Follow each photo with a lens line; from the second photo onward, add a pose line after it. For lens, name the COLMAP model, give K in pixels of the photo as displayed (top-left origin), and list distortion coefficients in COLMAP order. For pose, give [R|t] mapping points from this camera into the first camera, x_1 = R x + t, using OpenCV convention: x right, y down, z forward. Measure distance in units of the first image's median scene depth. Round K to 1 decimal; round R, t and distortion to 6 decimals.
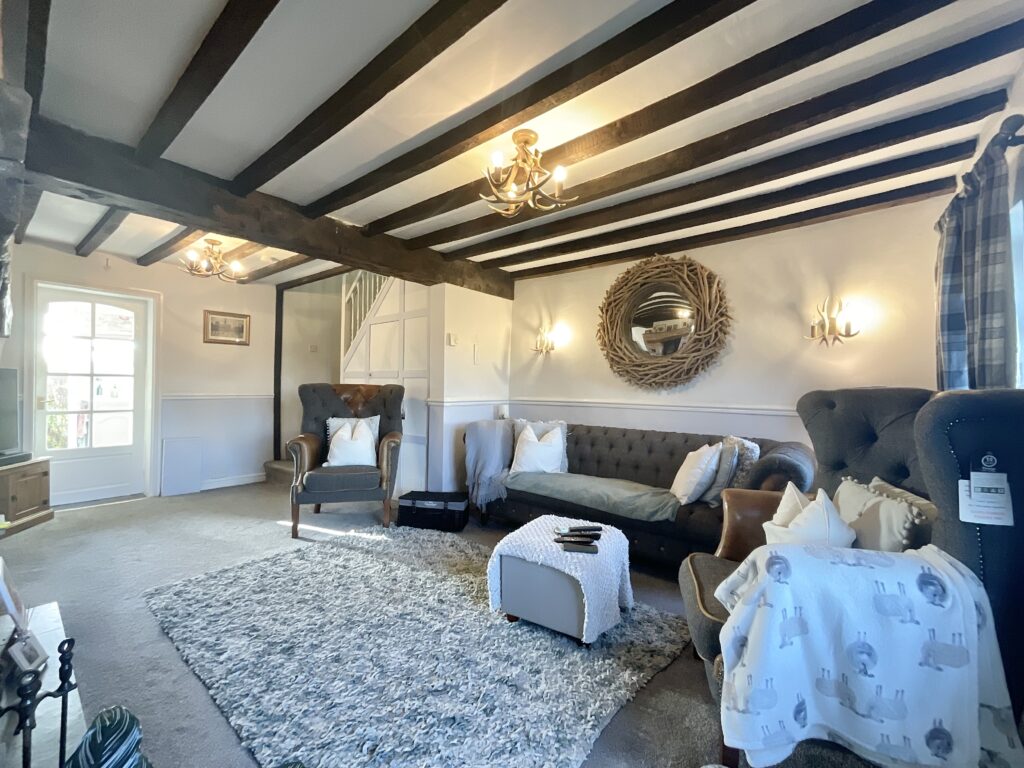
lens RADIAL K [[412.5, 0, 513.1], [0, 412.5, 385.4], [0, 0, 1]] dist [-0.000507, -0.003325]
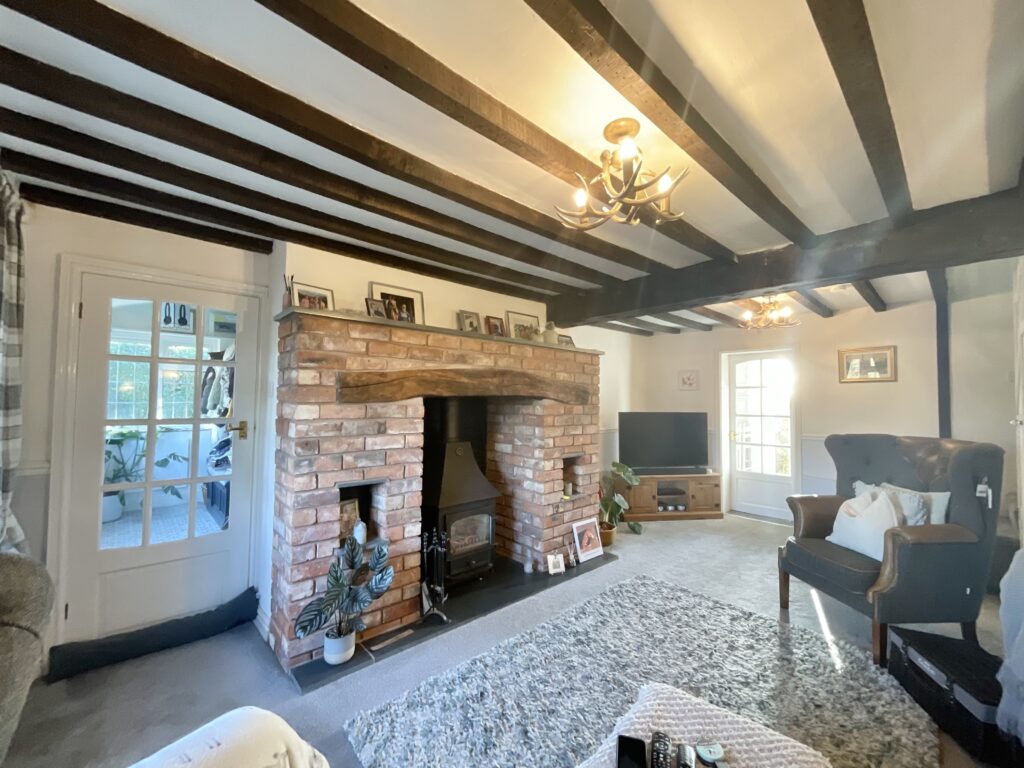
lens RADIAL K [[412.5, 0, 513.6], [0, 412.5, 385.8], [0, 0, 1]] dist [-0.000507, -0.003325]
pose [[-0.152030, -0.056173, -0.986778, 0.556683], [-0.007611, 0.998421, -0.055664, -0.065732], [0.988347, -0.000952, -0.152217, 0.667381]]
